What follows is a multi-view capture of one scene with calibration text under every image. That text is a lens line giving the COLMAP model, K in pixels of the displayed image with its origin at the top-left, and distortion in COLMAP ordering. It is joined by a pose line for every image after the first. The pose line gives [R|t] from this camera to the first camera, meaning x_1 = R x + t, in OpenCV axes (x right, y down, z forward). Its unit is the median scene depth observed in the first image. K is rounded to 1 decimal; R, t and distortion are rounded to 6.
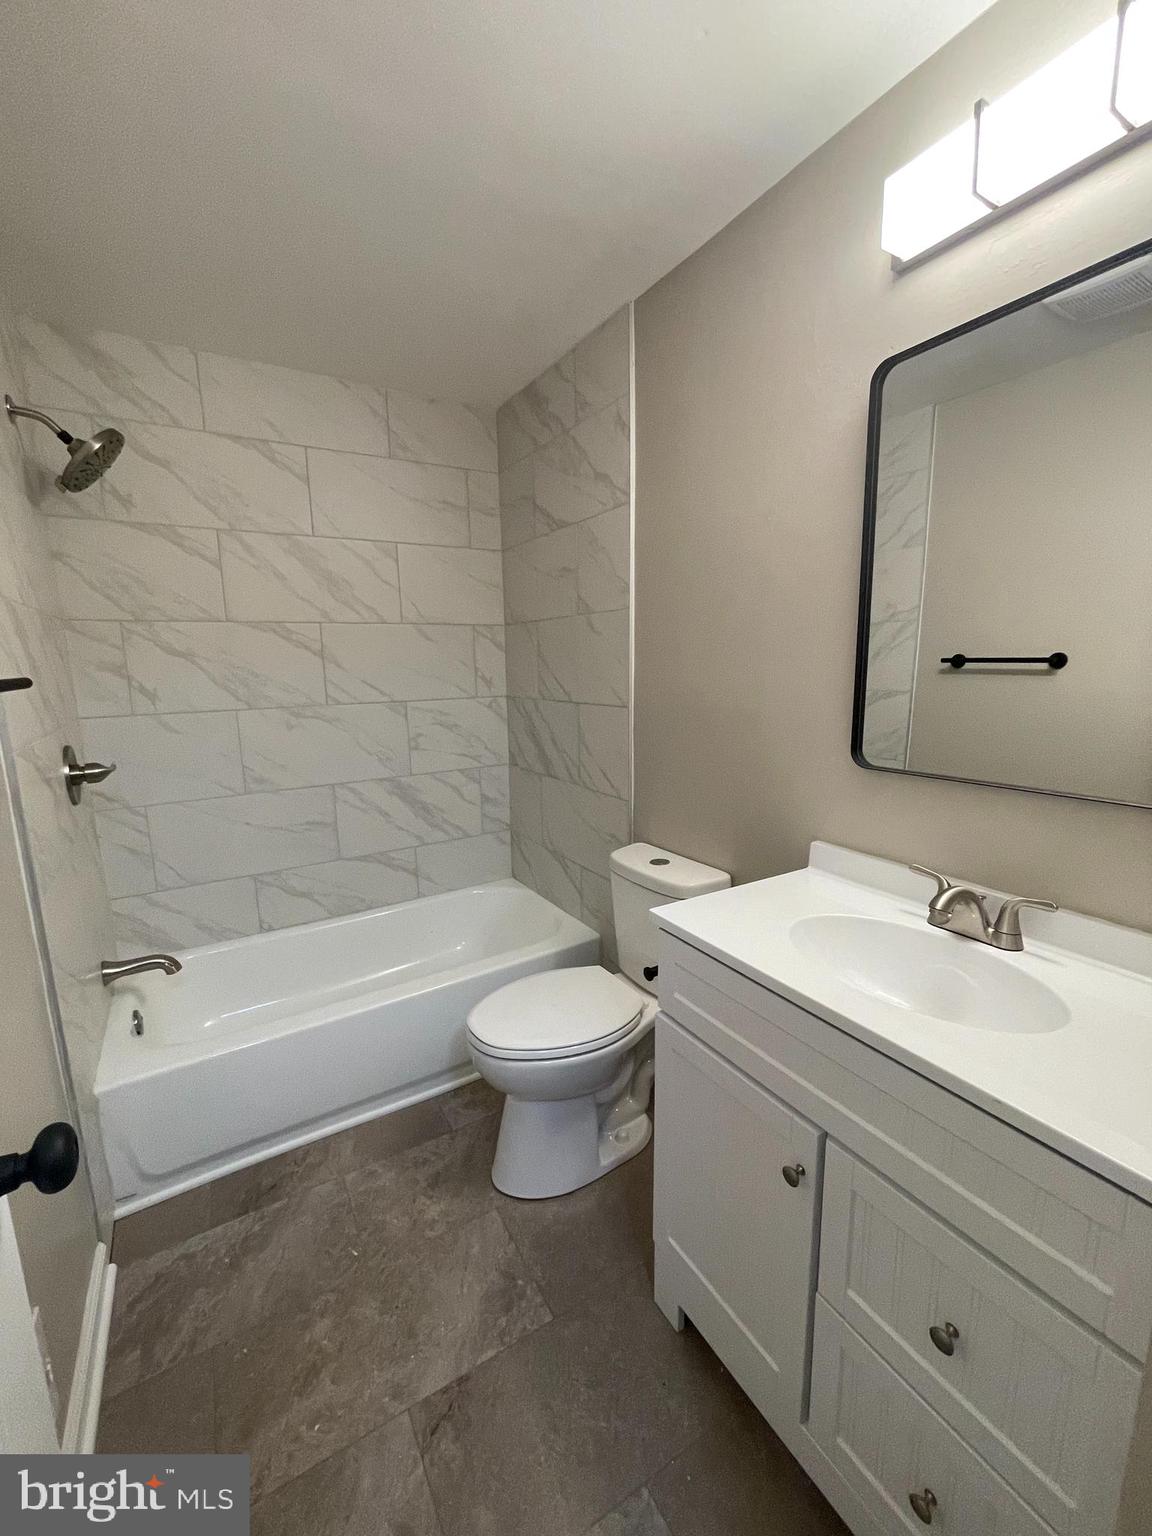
lens RADIAL K [[623.6, 0, 576.0], [0, 623.6, 768.0], [0, 0, 1]] dist [-0.001512, 0.004280]
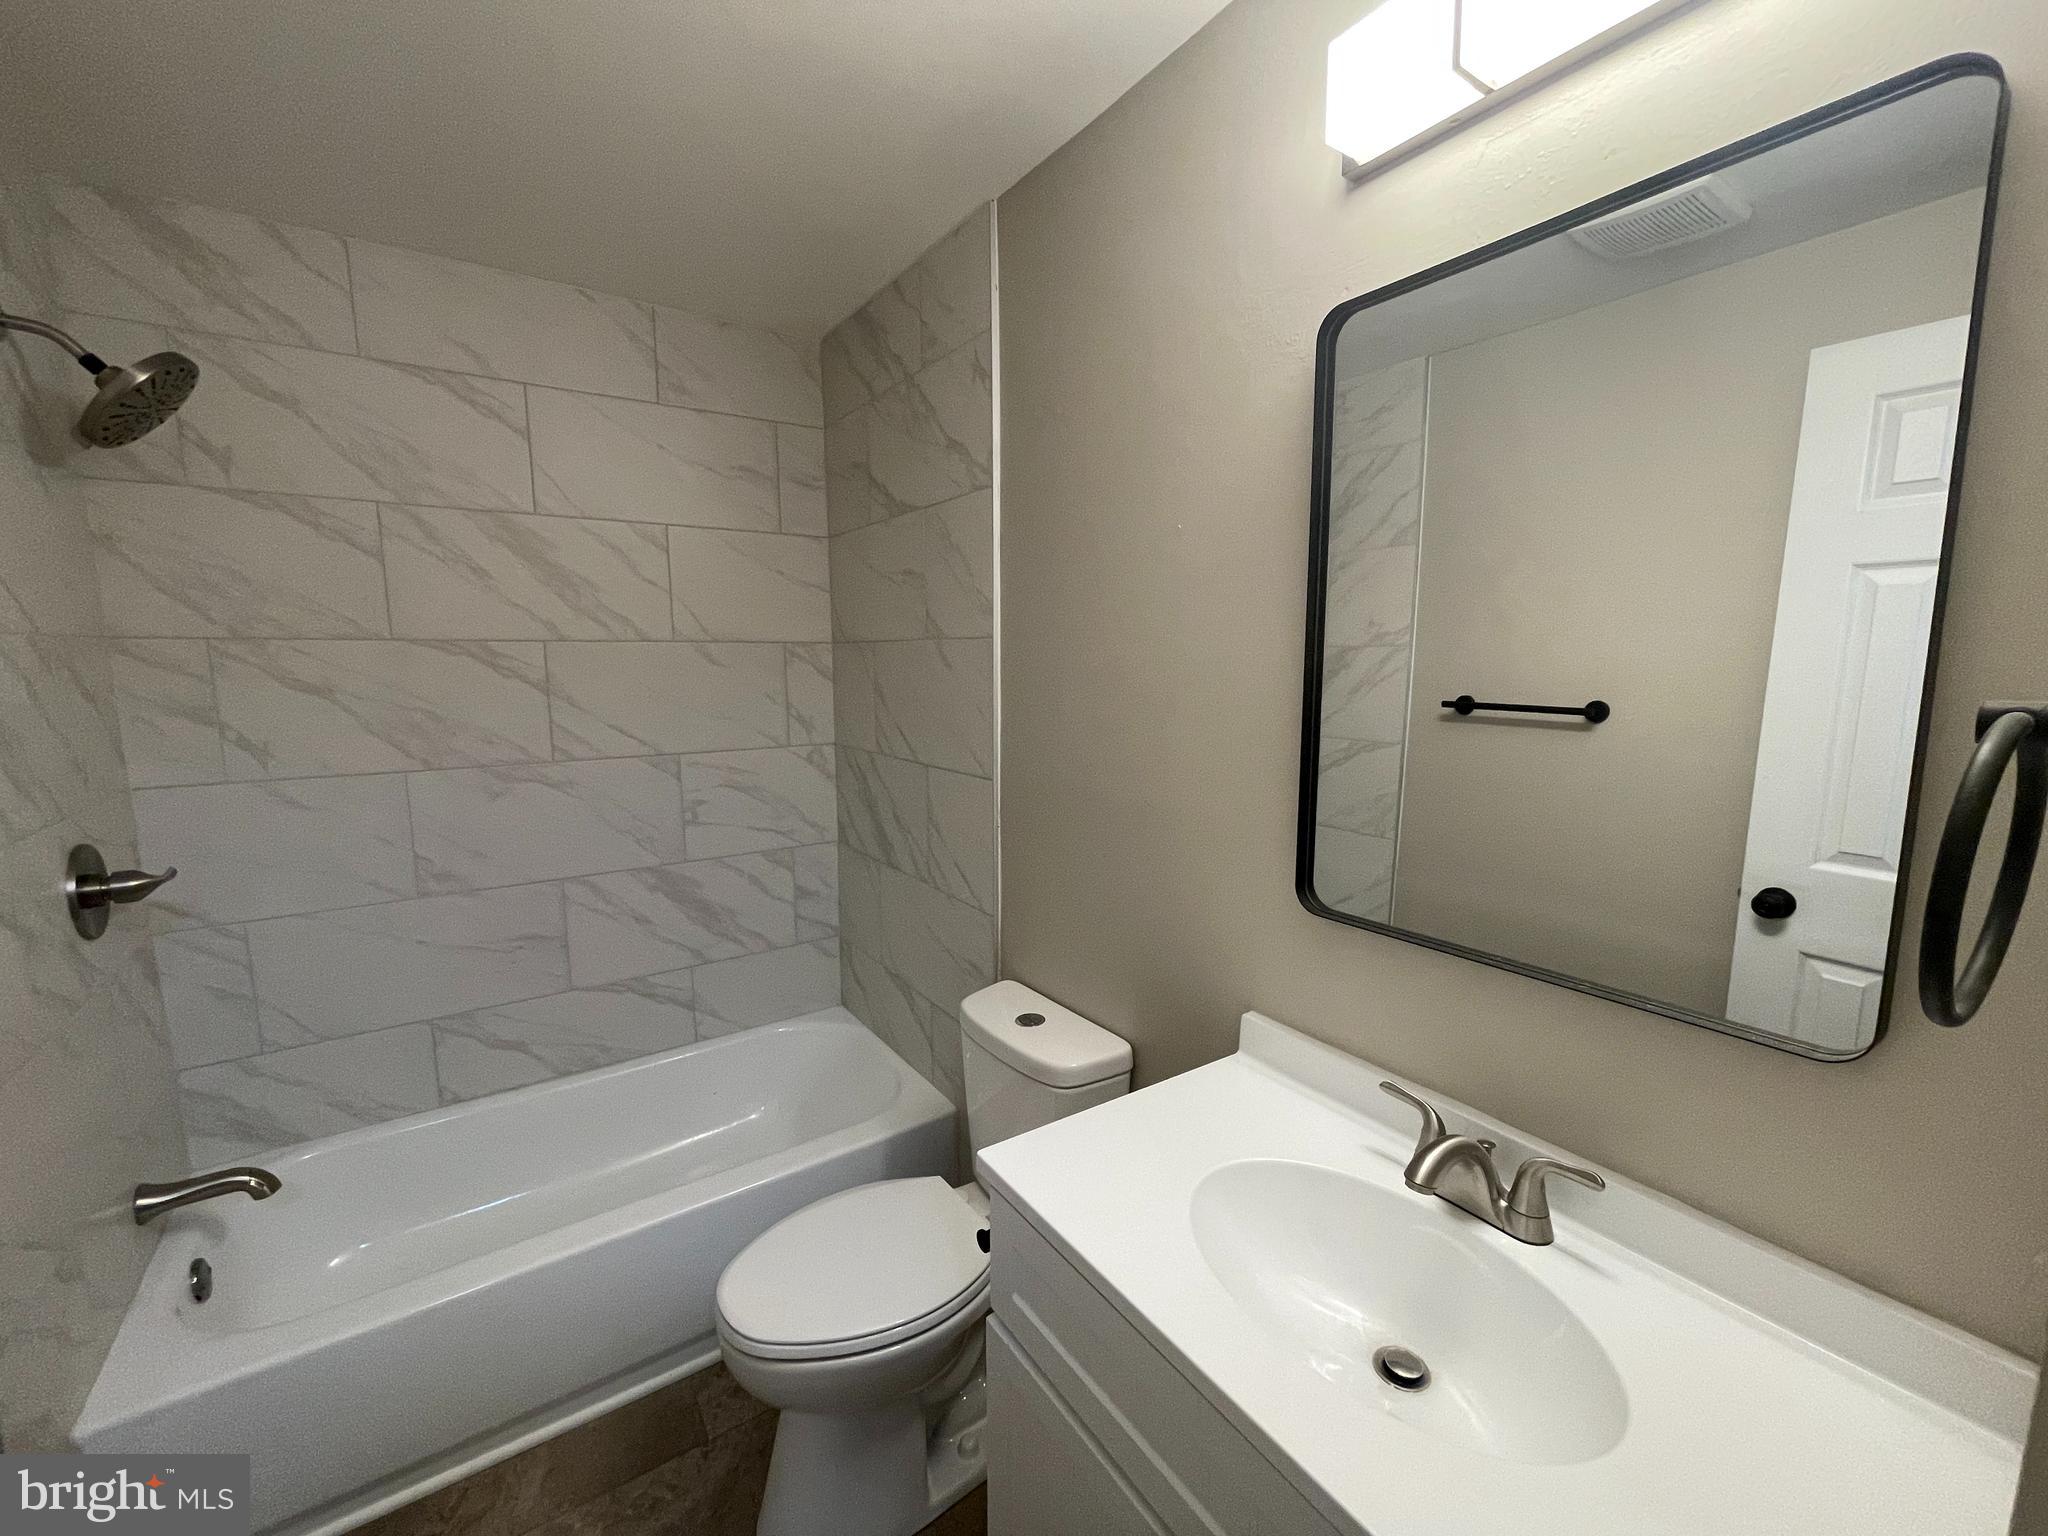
lens RADIAL K [[831.0, 0, 1030.6], [0, 831.0, 768.2], [0, 0, 1]] dist [0.002318, 0.000131]
pose [[0.998232, 0.009999, 0.058598, 0.066211], [-0.007760, 0.999235, -0.038322, -0.069430], [-0.058936, 0.037799, 0.997546, 0.085005]]
